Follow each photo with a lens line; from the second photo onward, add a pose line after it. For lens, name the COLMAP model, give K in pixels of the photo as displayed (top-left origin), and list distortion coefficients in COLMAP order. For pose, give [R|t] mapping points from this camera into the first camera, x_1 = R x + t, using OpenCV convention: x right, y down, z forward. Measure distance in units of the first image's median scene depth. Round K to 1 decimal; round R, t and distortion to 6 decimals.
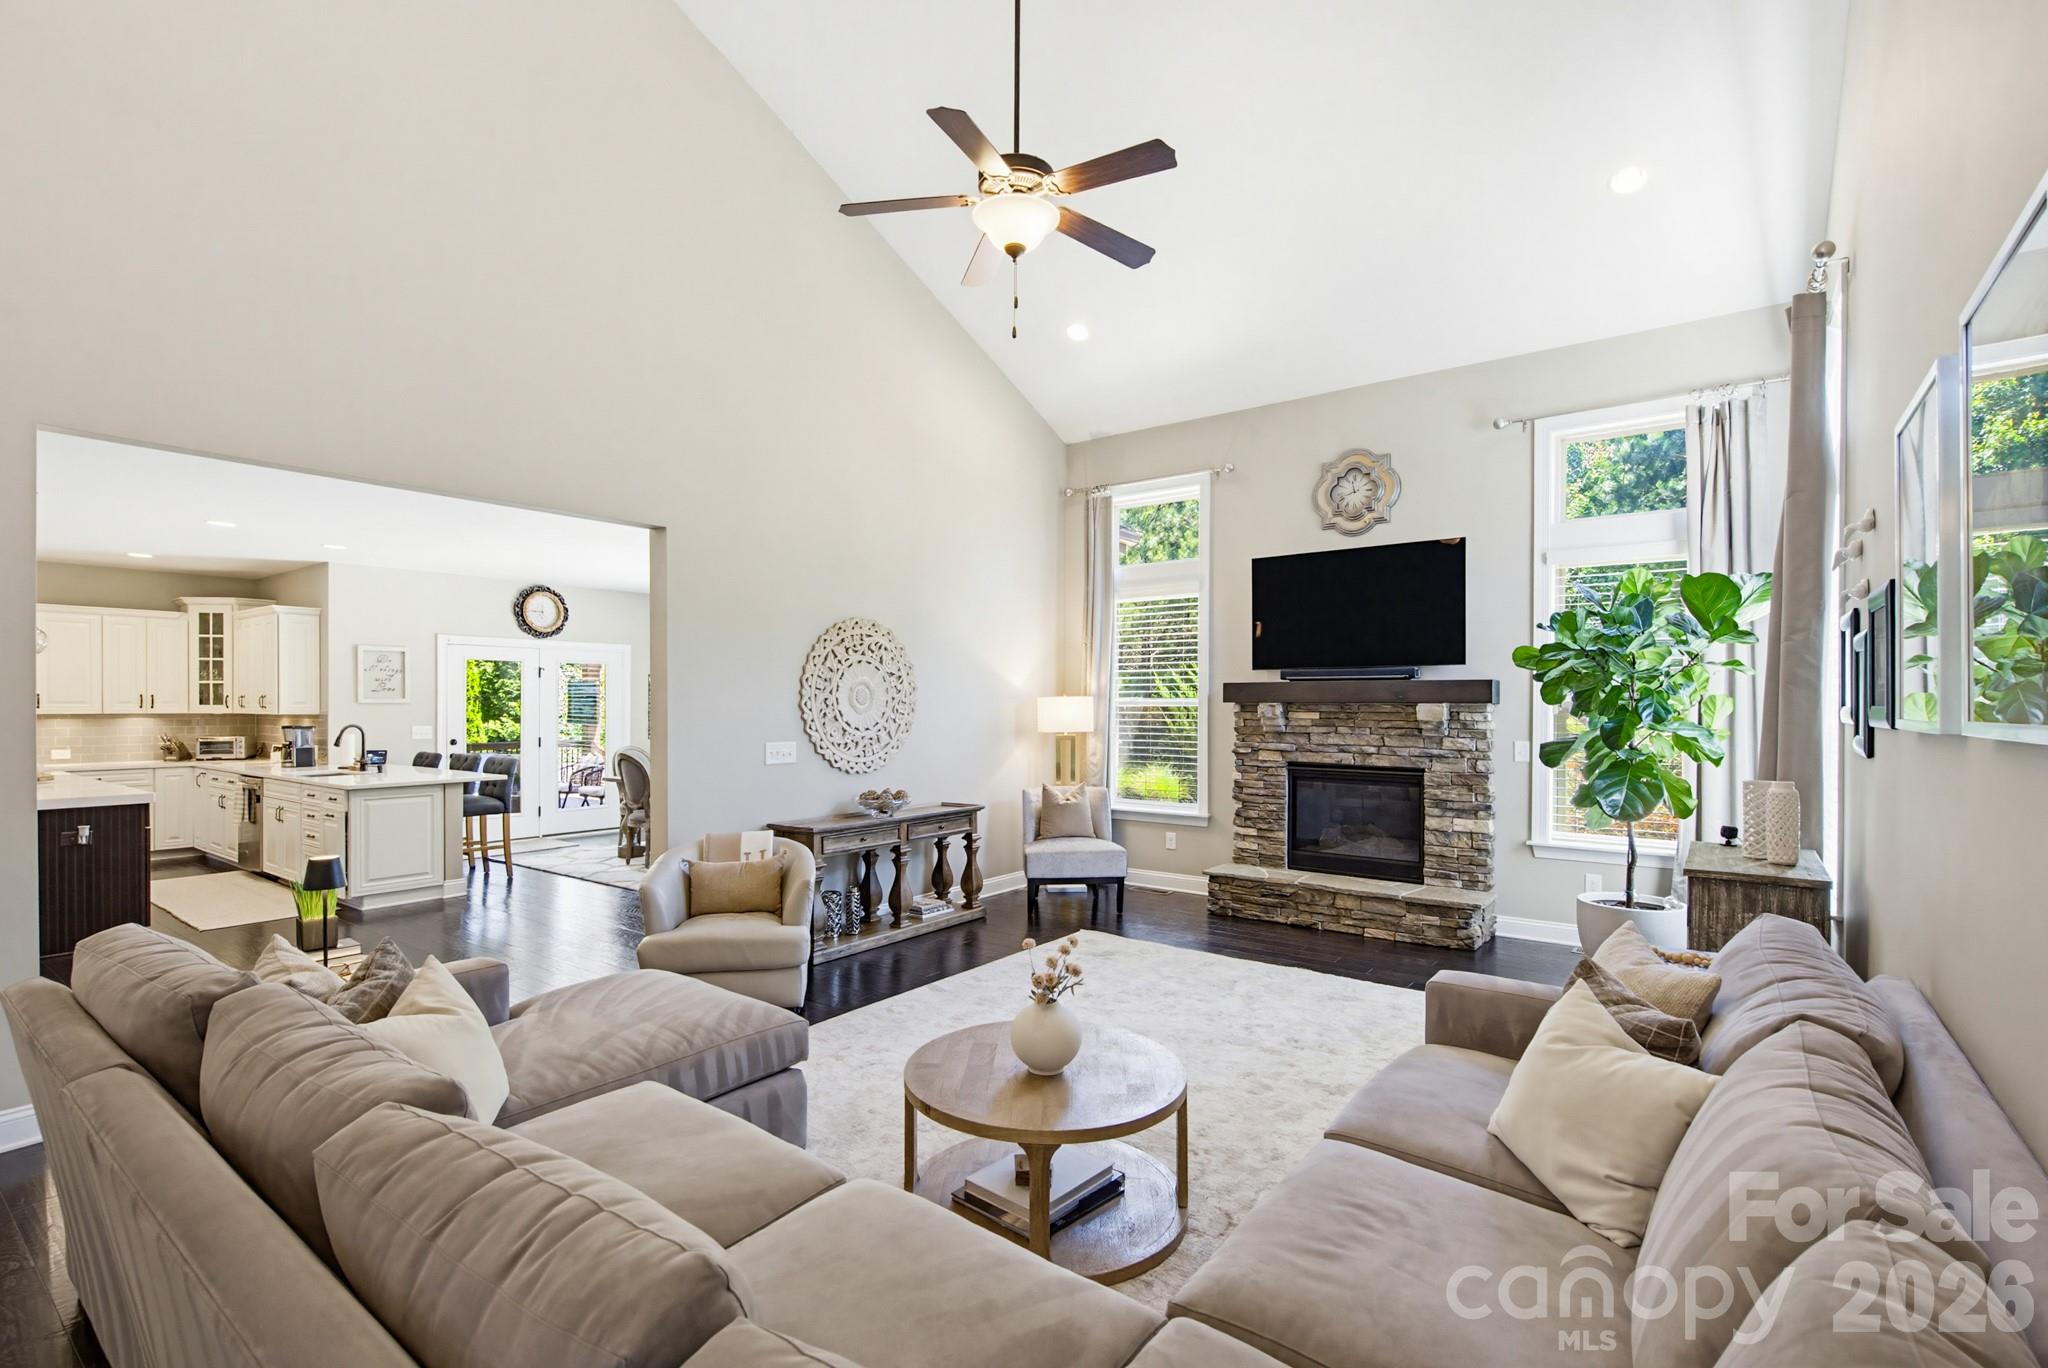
lens RADIAL K [[925.8, 0, 1021.0], [0, 925.8, 714.3], [0, 0, 1]] dist [0.002943, 0.000484]
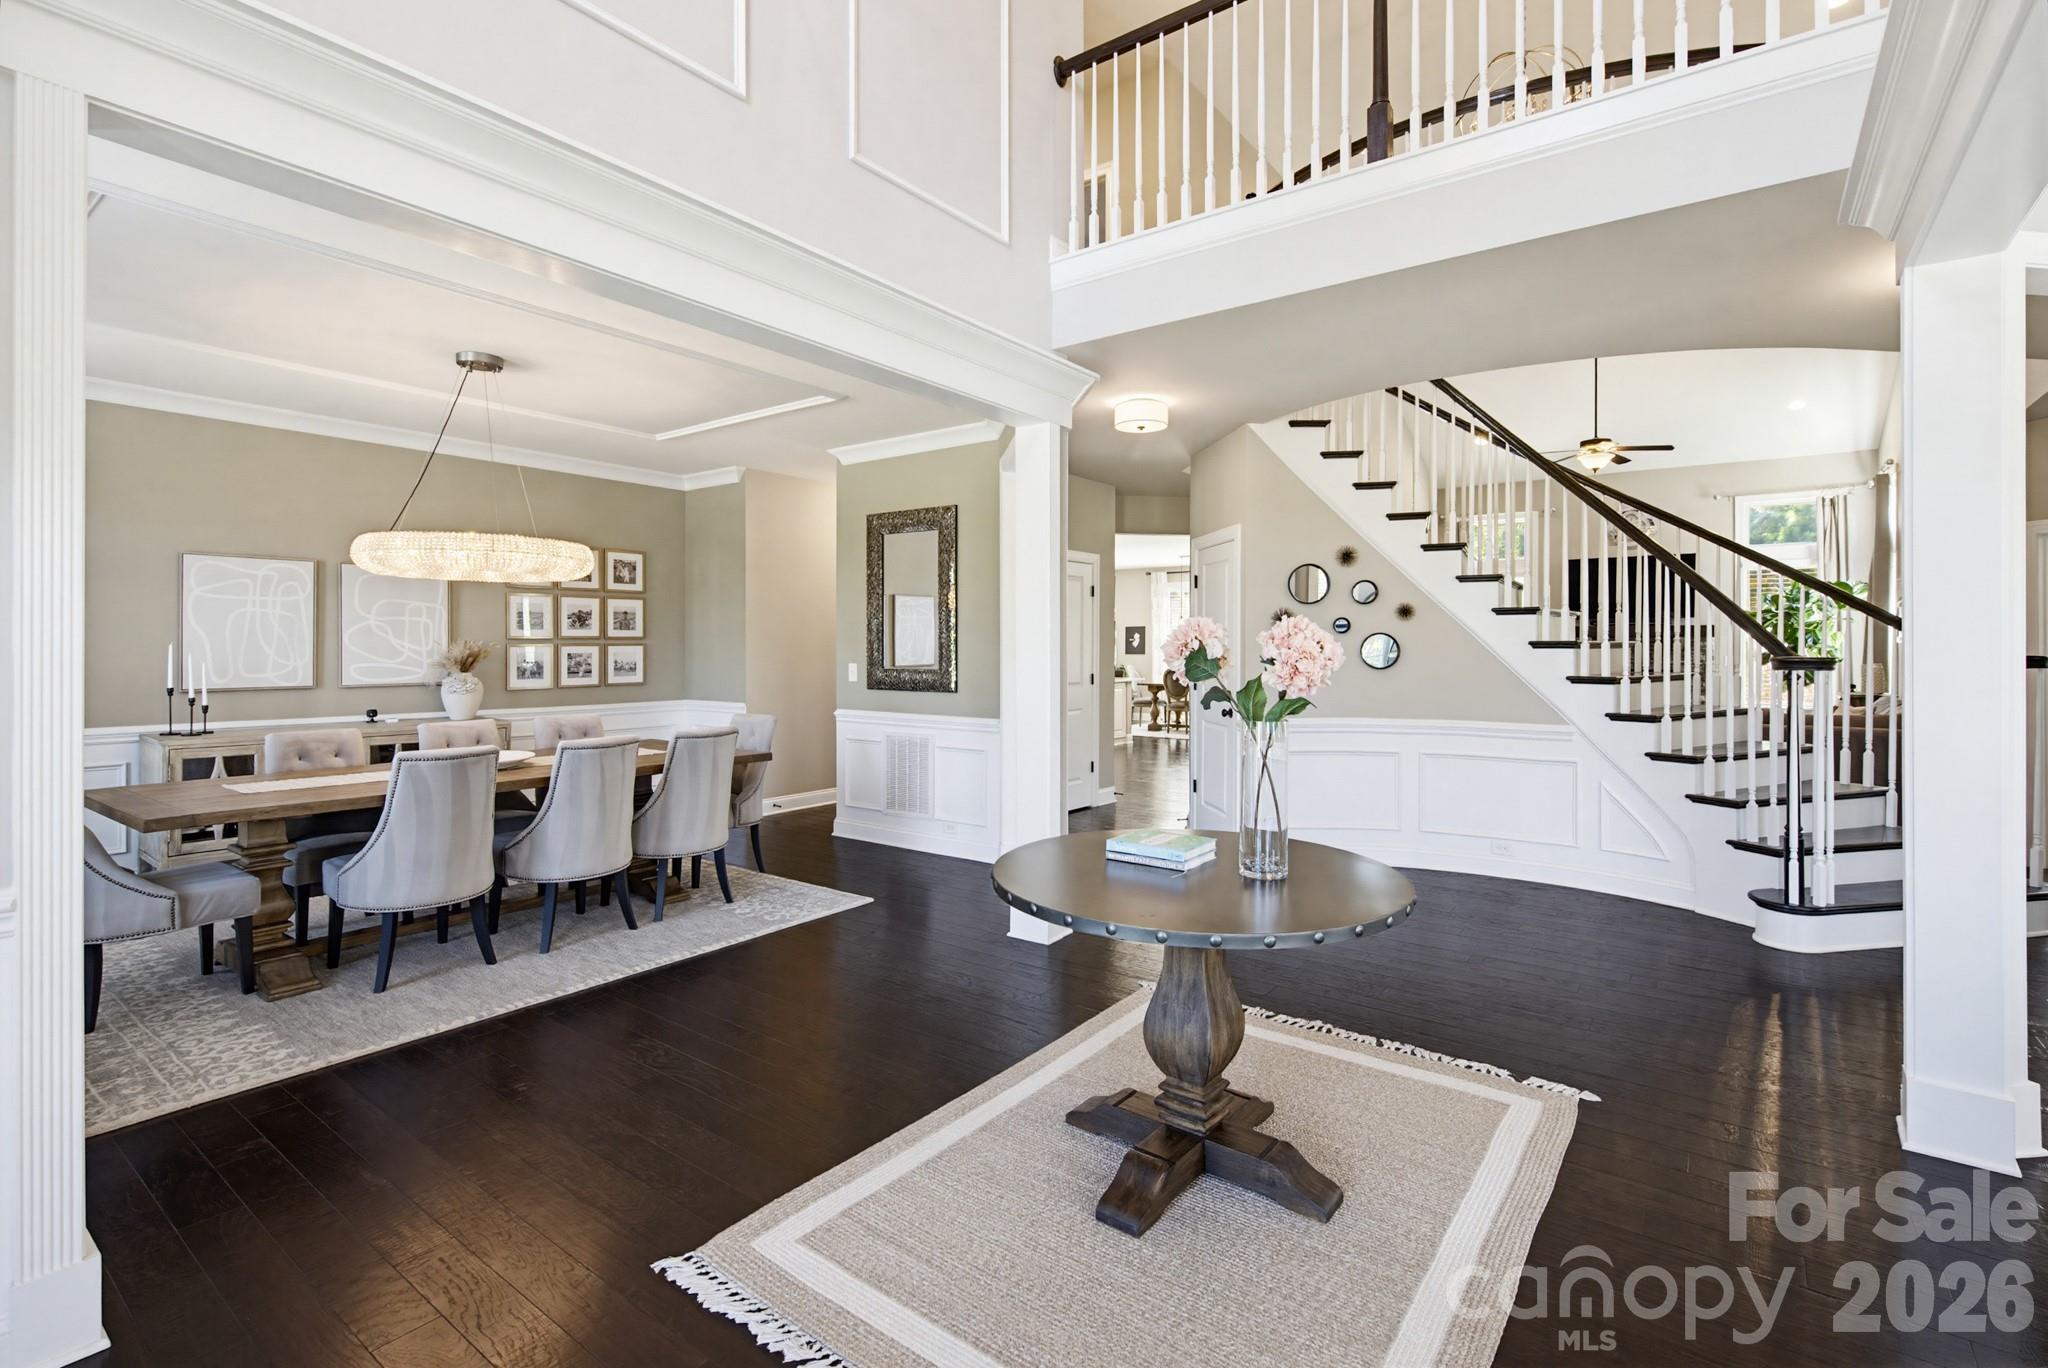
lens RADIAL K [[937.4, 0, 1017.0], [0, 937.4, 648.4], [0, 0, 1]] dist [0.000078, 0.000002]
pose [[0.999999, -0.001606, -0.000073, -1.124949], [0.001606, 0.999985, -0.005280, 0.025026], [0.000081, 0.005280, 0.999986, -1.156759]]
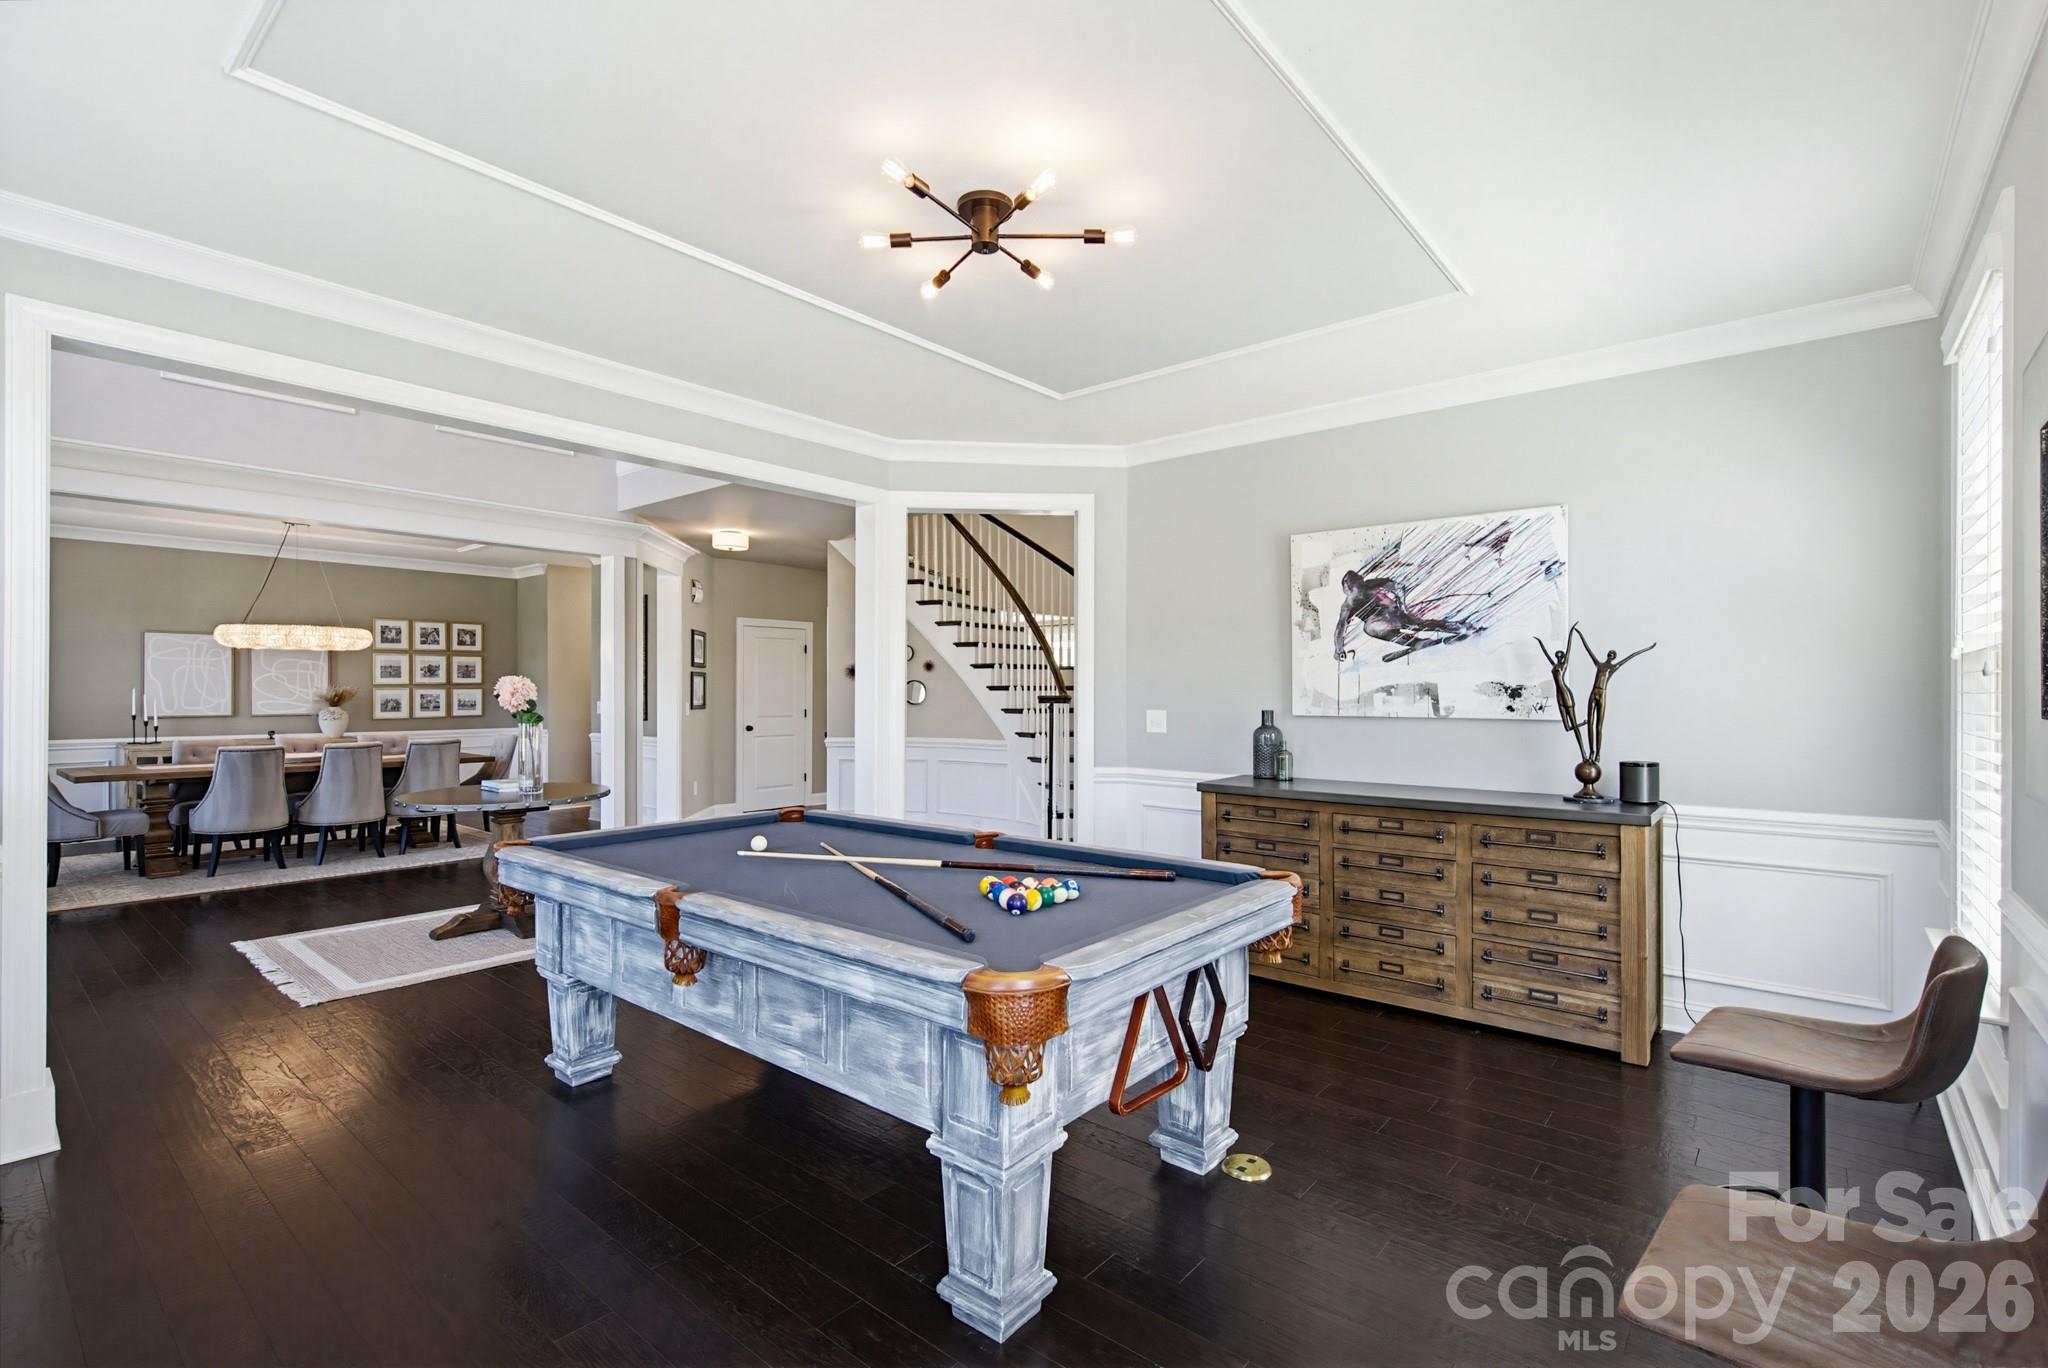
lens RADIAL K [[921.2, 0, 1015.1], [0, 921.2, 687.6], [0, 0, 1]] dist [0.001461, -0.000056]
pose [[0.998499, -0.002030, -0.054728, -0.421496], [0.001492, 0.999950, -0.009878, 0.030661], [0.054745, 0.009781, 0.998452, -1.664815]]
